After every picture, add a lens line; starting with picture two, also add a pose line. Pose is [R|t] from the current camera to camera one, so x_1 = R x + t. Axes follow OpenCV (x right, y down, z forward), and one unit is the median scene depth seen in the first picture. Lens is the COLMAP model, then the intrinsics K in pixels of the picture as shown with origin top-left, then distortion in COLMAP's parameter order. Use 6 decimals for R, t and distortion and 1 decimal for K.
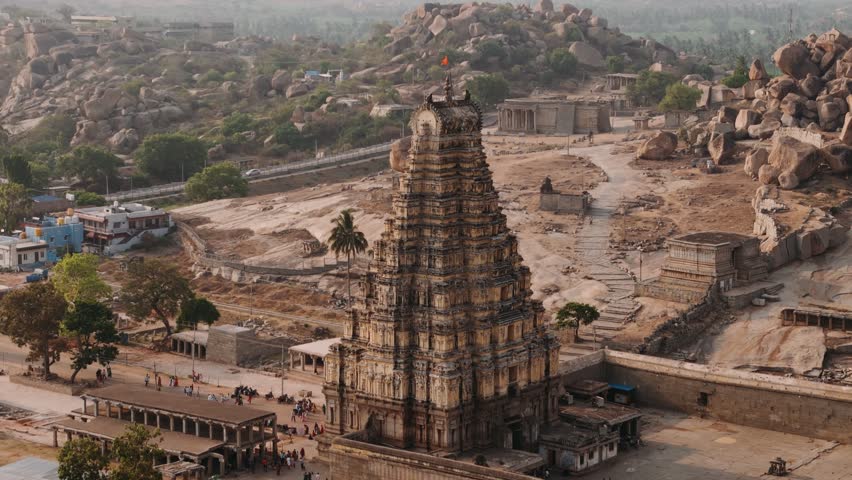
lens RADIAL K [[1931.0, 0, 426.2], [0, 1931.0, 239.8], [0, 0, 1]] dist [-0.130712, 0.000000]
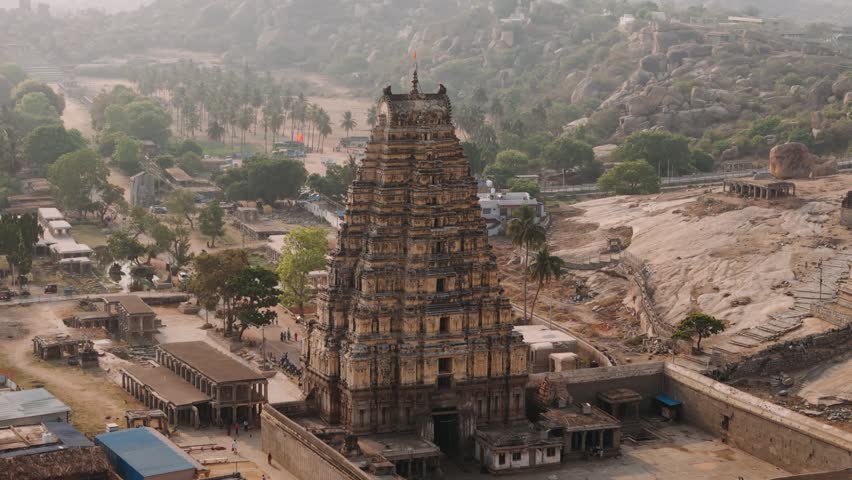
lens RADIAL K [[1931.0, 0, 426.1], [0, 1931.0, 240.1], [0, 0, 1]] dist [-0.130712, 0.000000]
pose [[0.858910, 0.077762, -0.506188, 0.544258], [-0.079051, 0.996690, 0.018978, -0.014436], [0.505989, 0.023715, 0.862214, 0.119911]]
